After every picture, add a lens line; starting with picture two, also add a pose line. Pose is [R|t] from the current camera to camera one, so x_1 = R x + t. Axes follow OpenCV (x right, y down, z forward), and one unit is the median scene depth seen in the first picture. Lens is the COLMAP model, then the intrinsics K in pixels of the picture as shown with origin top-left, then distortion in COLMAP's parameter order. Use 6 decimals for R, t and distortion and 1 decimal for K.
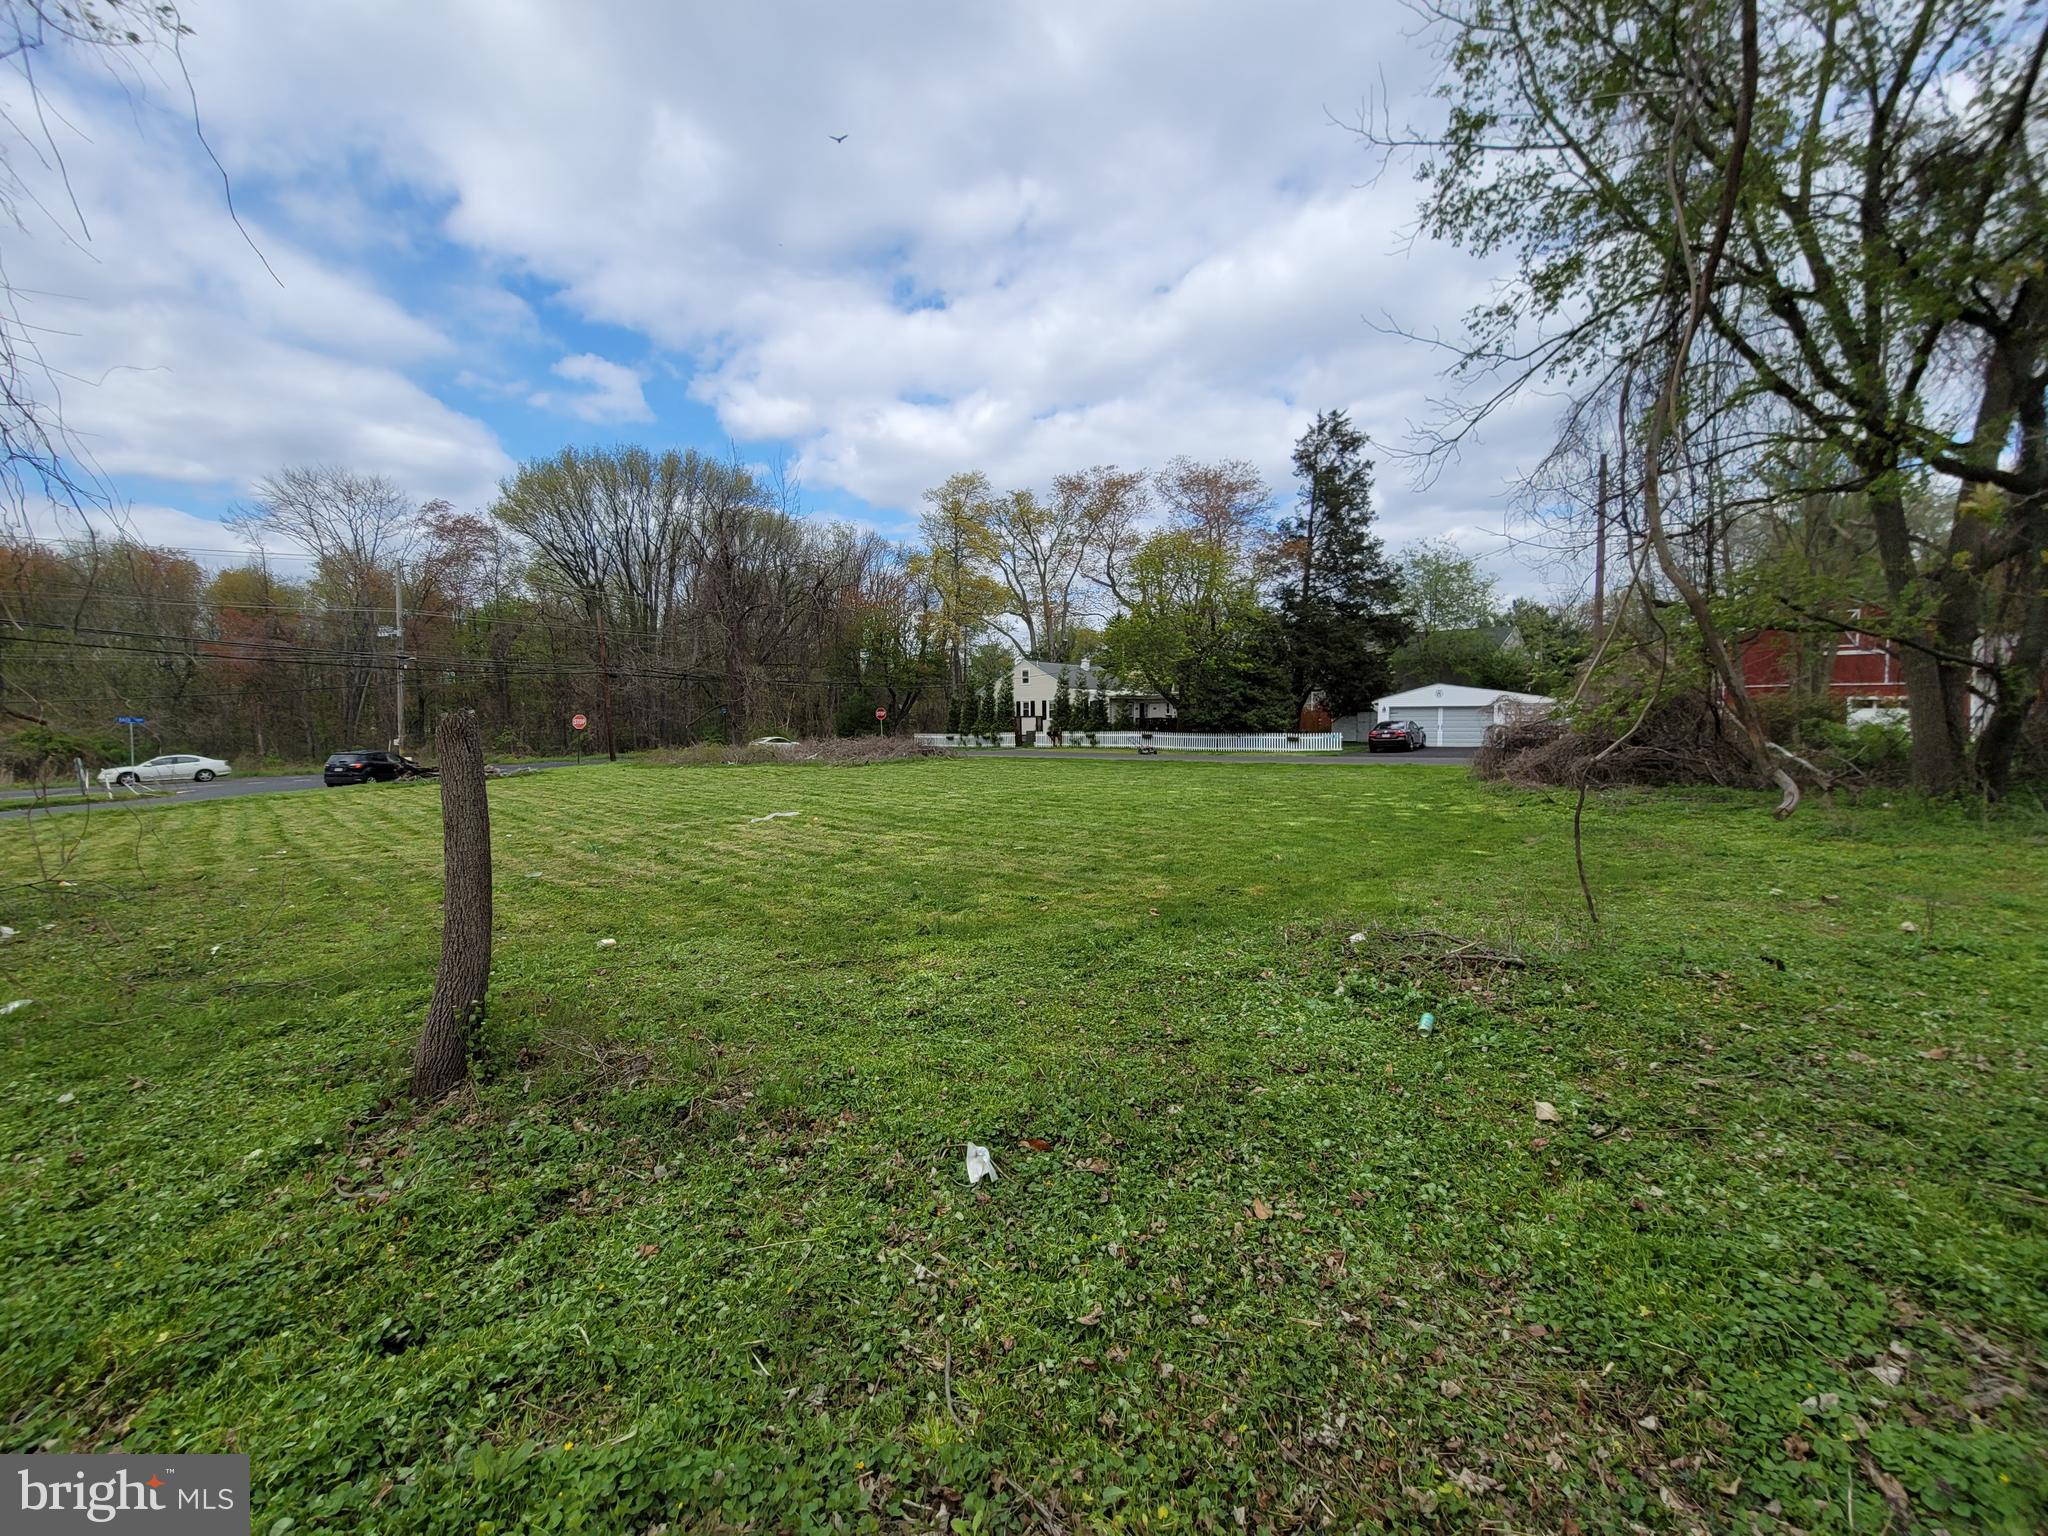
lens RADIAL K [[836.4, 0, 1017.0], [0, 836.4, 768.1], [0, 0, 1]] dist [-0.010573, 0.003095]
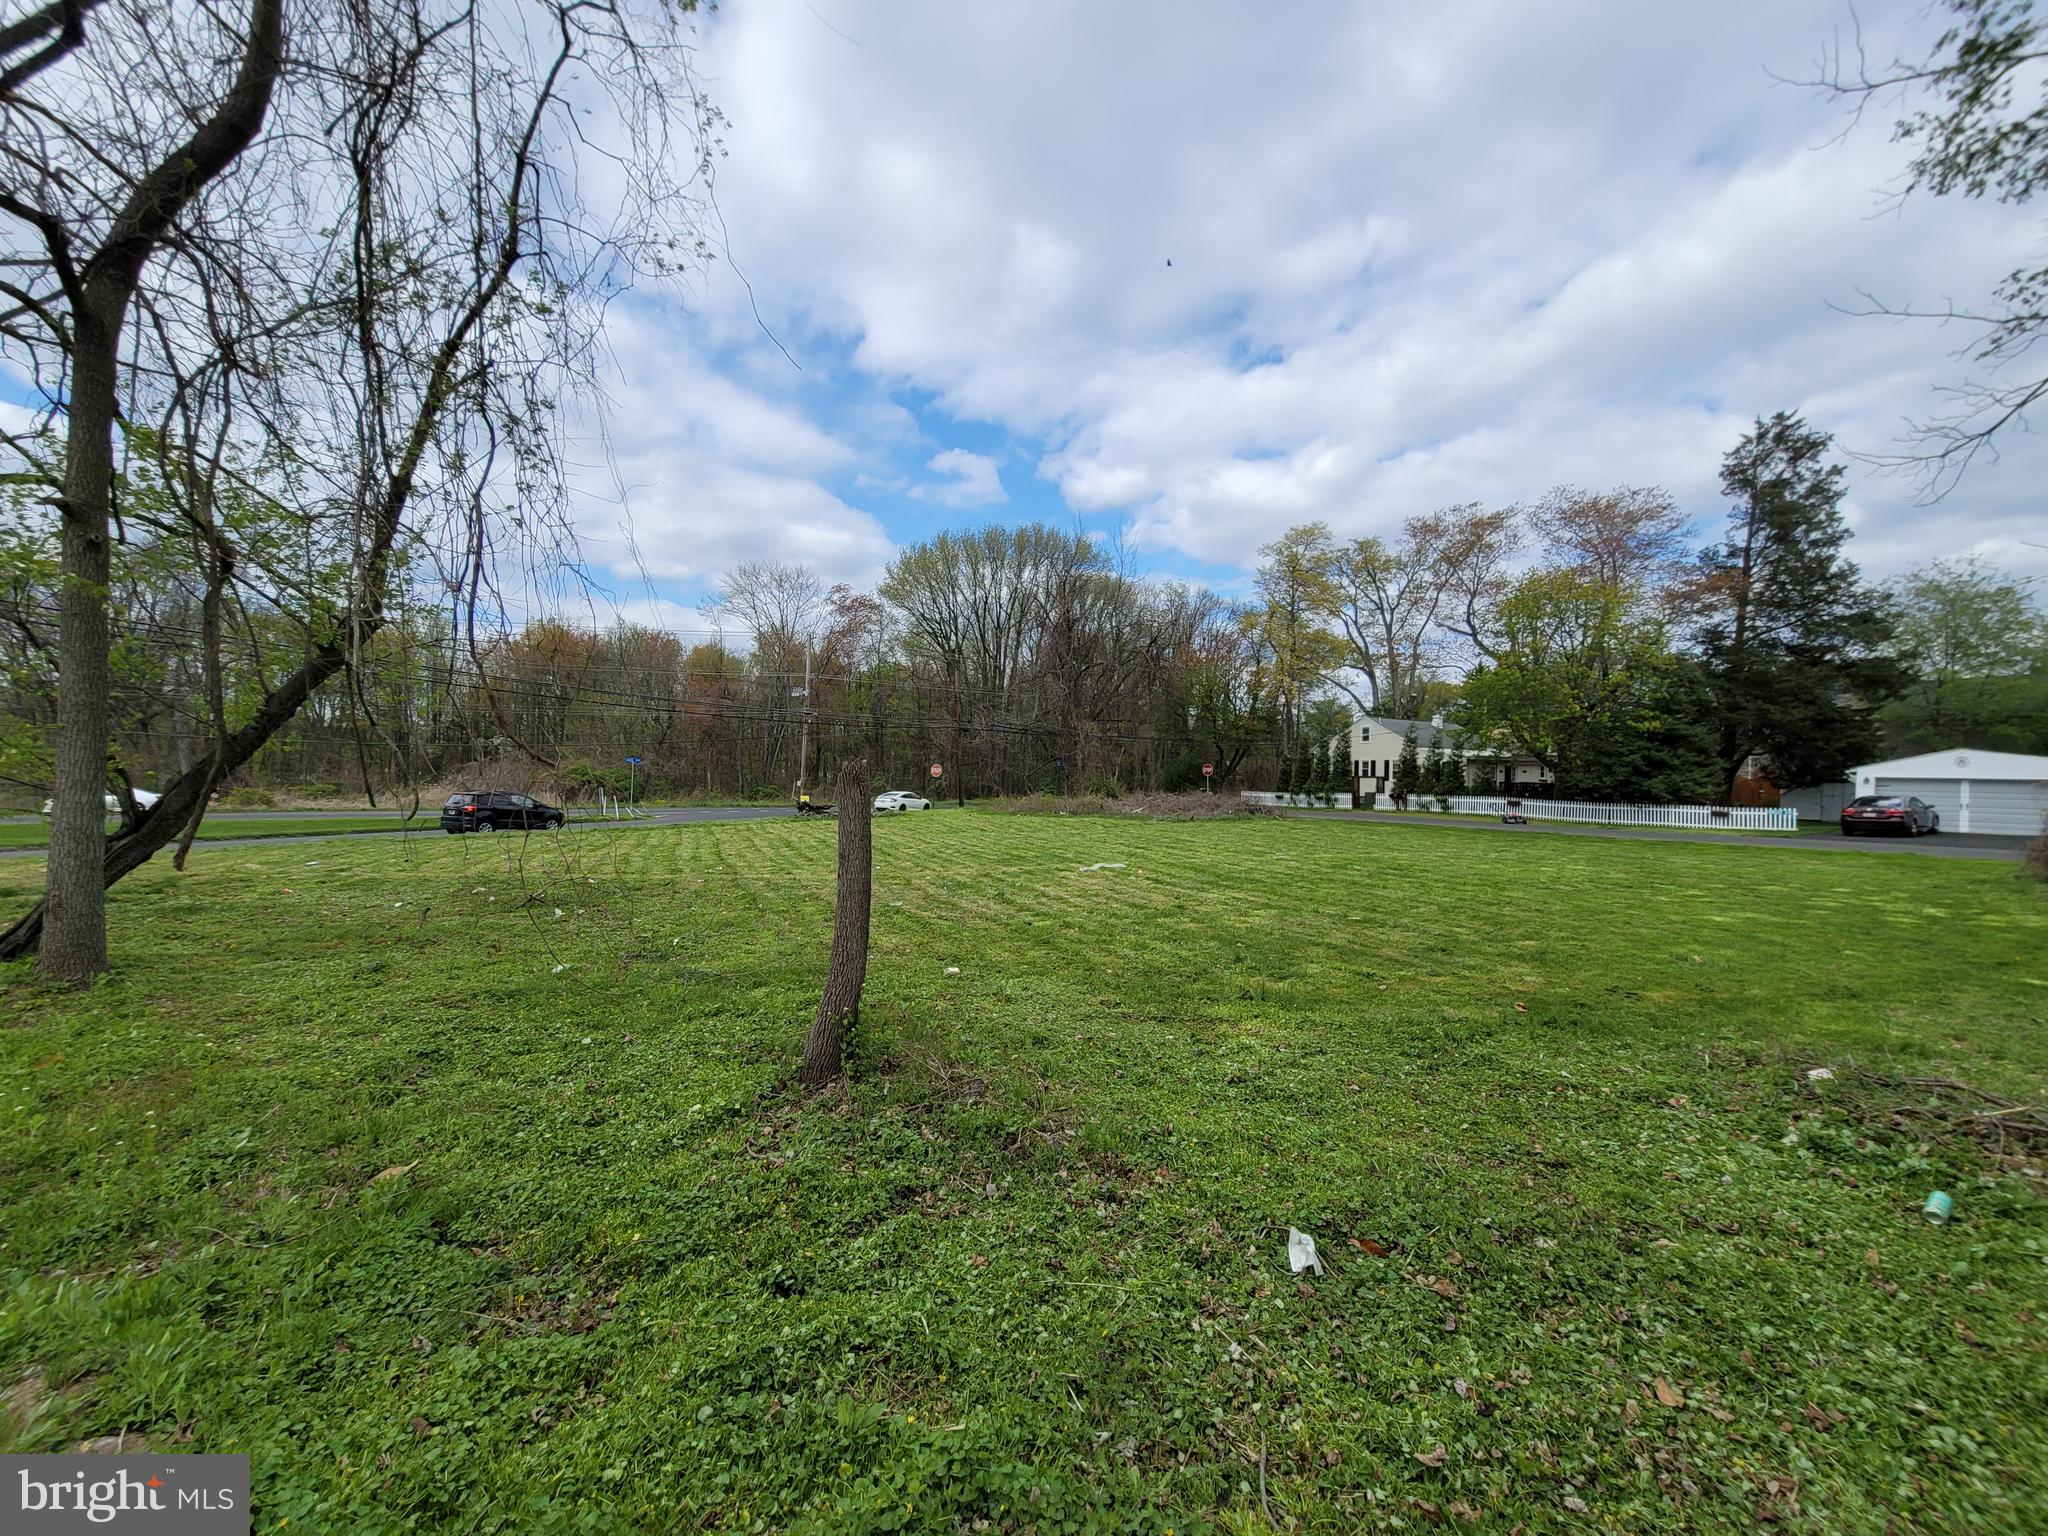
lens RADIAL K [[836.4, 0, 1016.1], [0, 836.4, 766.8], [0, 0, 1]] dist [-0.010573, 0.003095]
pose [[0.926489, 0.023834, -0.375567, -0.002081], [-0.048962, 0.997144, -0.057505, -0.000829], [0.373124, 0.071666, 0.925009, -0.011935]]
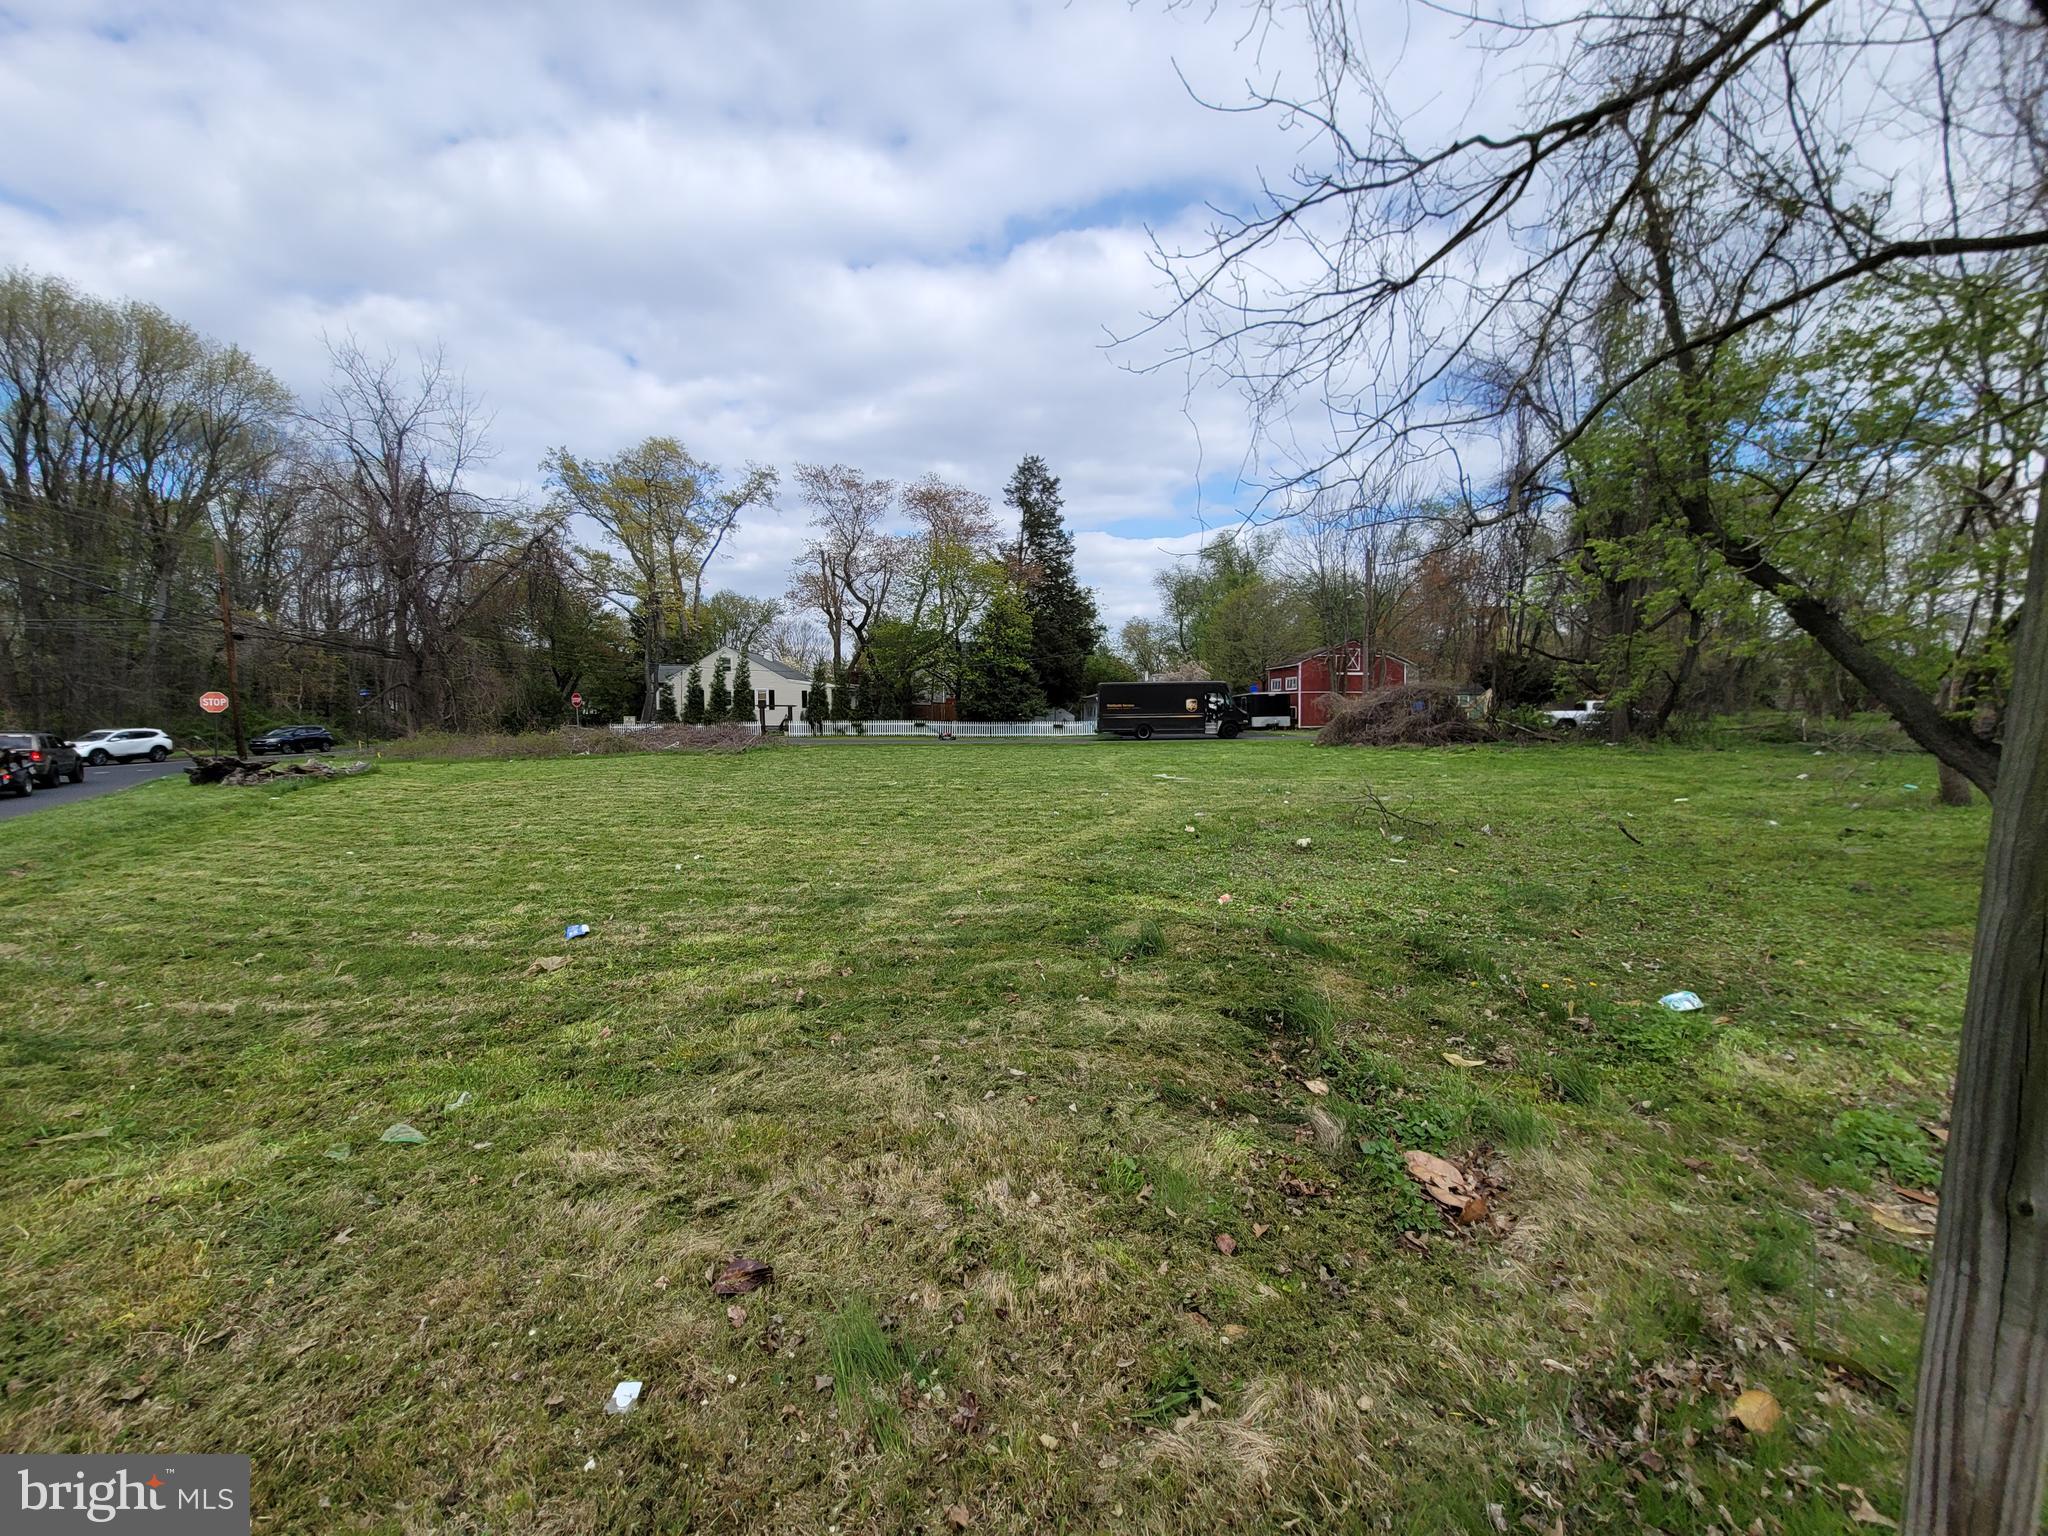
lens RADIAL K [[836.4, 0, 1018.3], [0, 836.4, 772.9], [0, 0, 1]] dist [-0.010573, 0.003095]
pose [[0.792219, -0.038609, 0.609015, -1.234304], [0.028718, 0.999250, 0.025991, 0.001287], [-0.609561, -0.003101, 0.792733, 0.137403]]
